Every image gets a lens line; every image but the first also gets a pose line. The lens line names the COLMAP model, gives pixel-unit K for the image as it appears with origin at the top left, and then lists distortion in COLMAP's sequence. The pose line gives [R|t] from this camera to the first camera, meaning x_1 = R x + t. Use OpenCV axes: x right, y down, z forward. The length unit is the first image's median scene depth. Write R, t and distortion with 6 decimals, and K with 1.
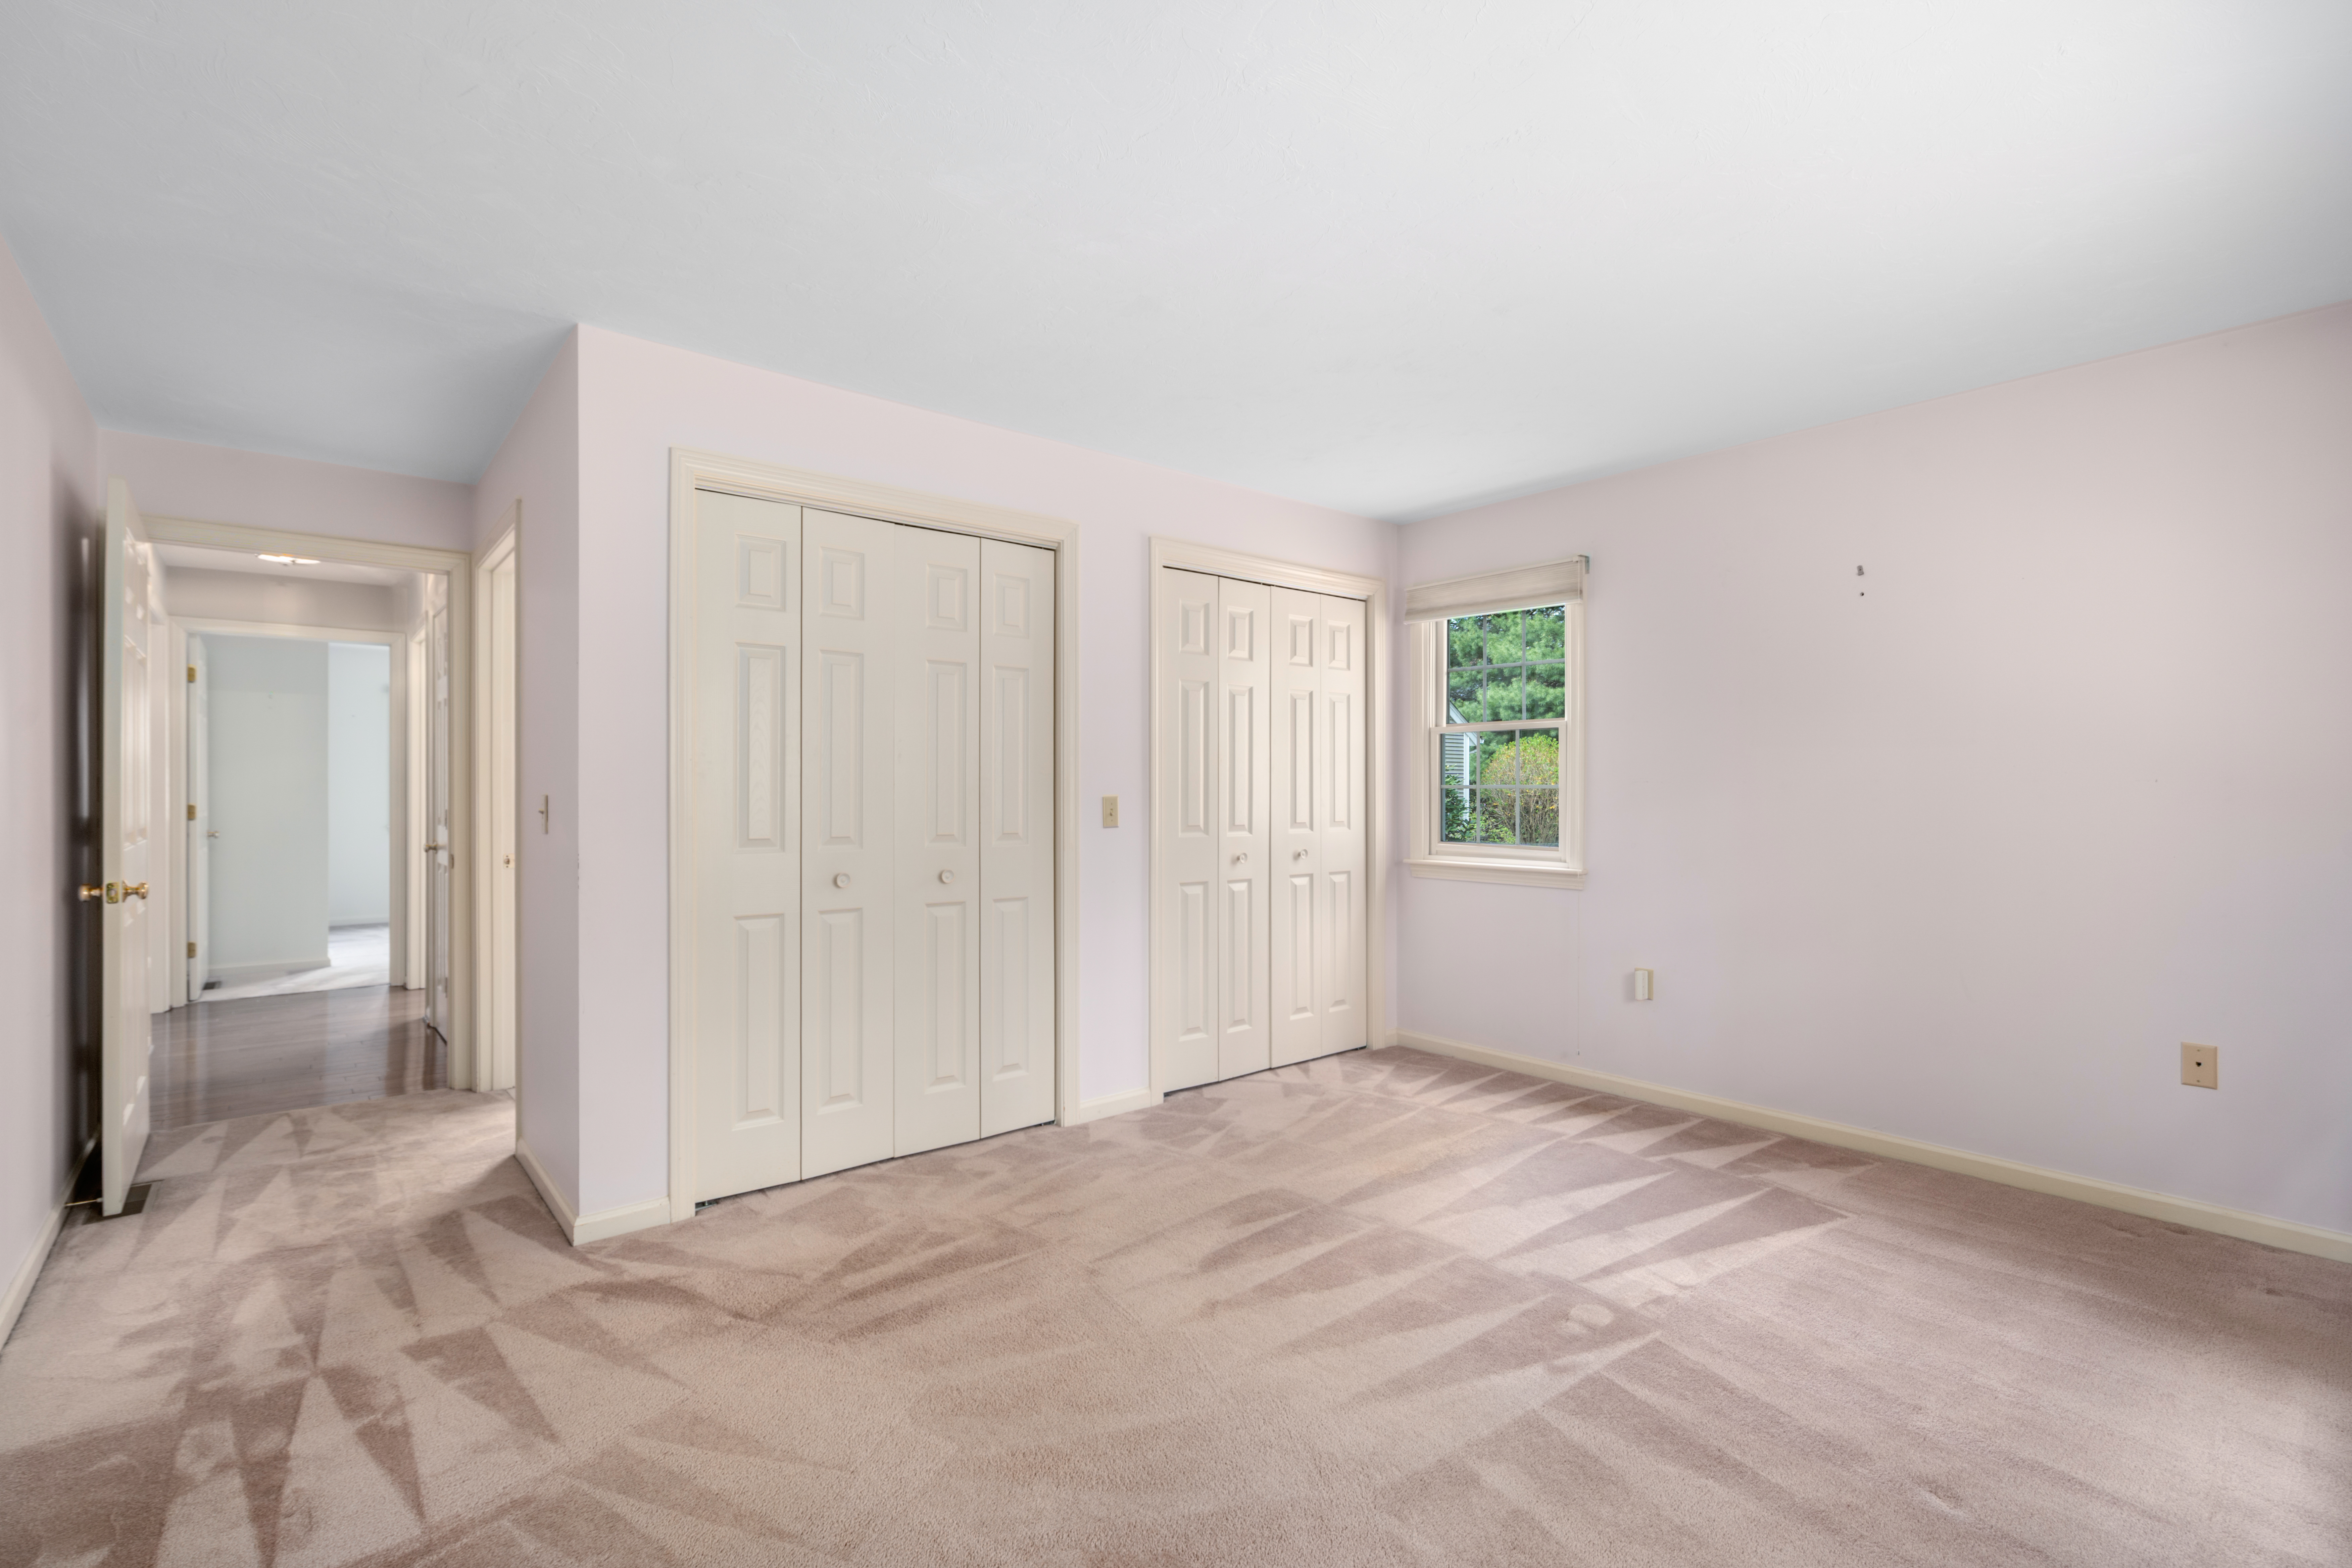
lens RADIAL K [[1078.7, 0, 1174.0], [0, 1078.7, 788.7], [0, 0, 1]] dist [-0.005486, -0.000986]
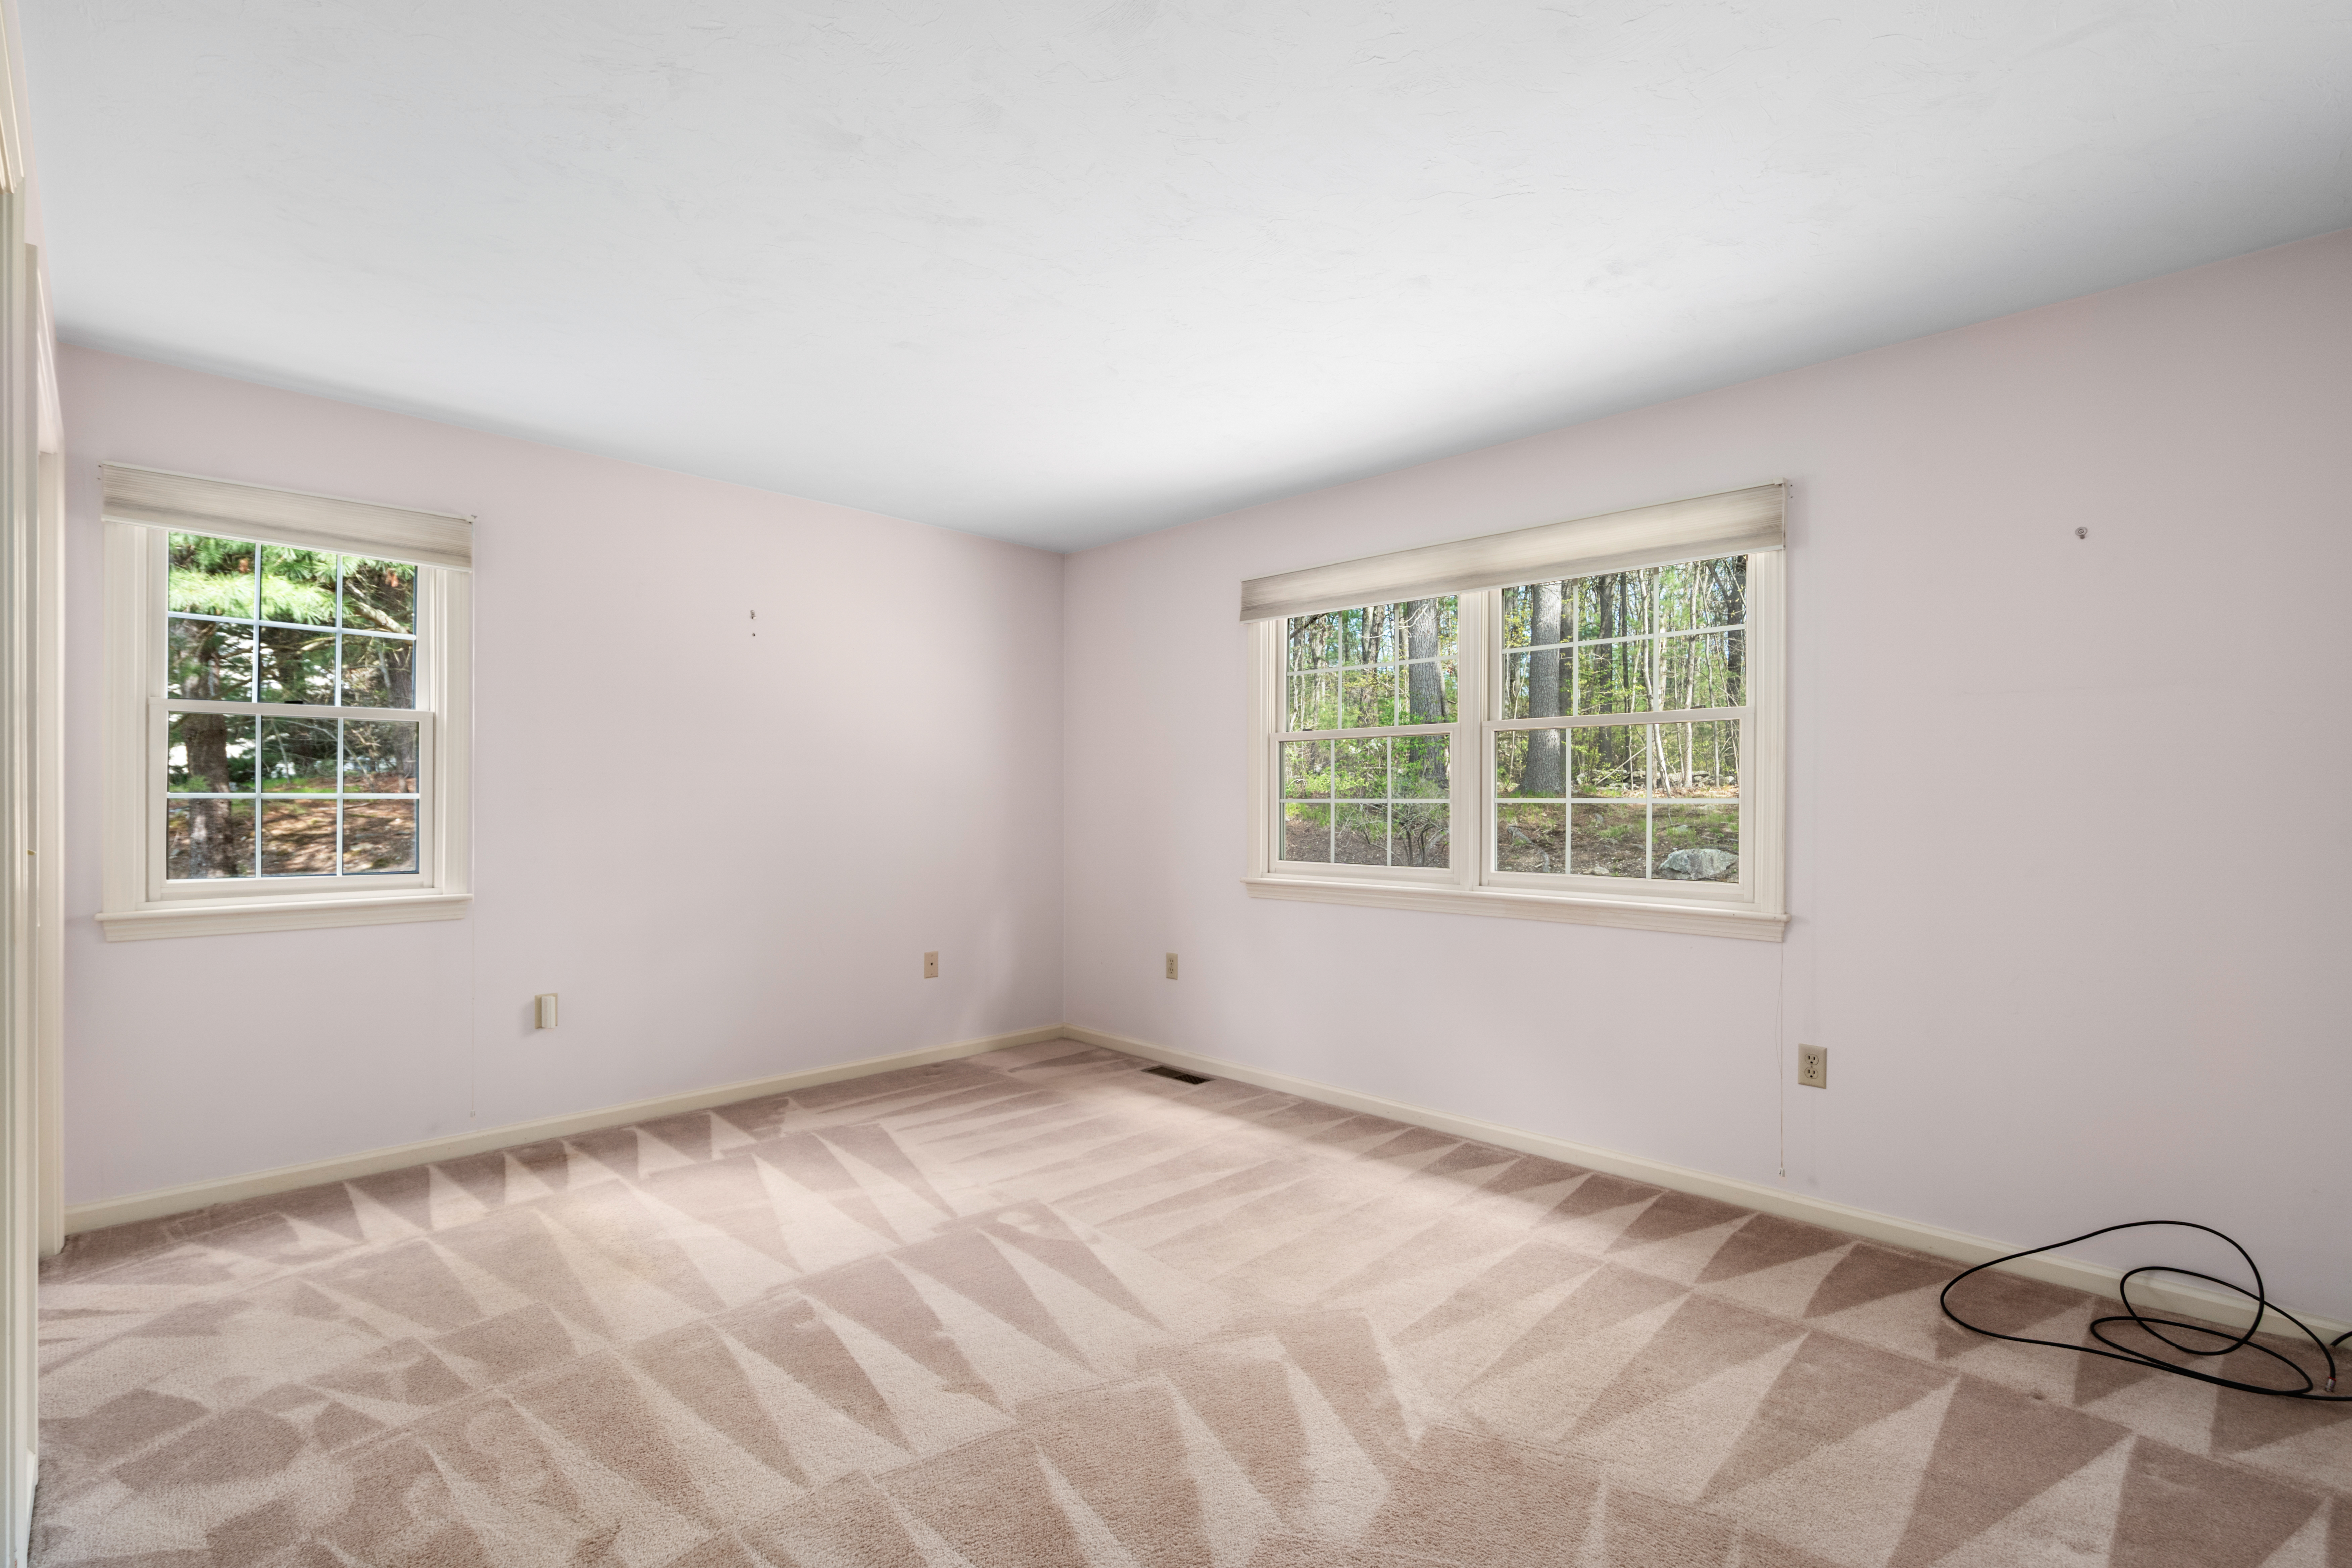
lens RADIAL K [[1078.7, 0, 1183.5], [0, 1078.7, 794.5], [0, 0, 1]] dist [-0.005486, -0.000986]
pose [[-0.099148, 0.002065, 0.995071, -0.573122], [-0.002748, 0.999993, -0.002349, -0.000795], [-0.995069, -0.002967, -0.099142, 0.608369]]
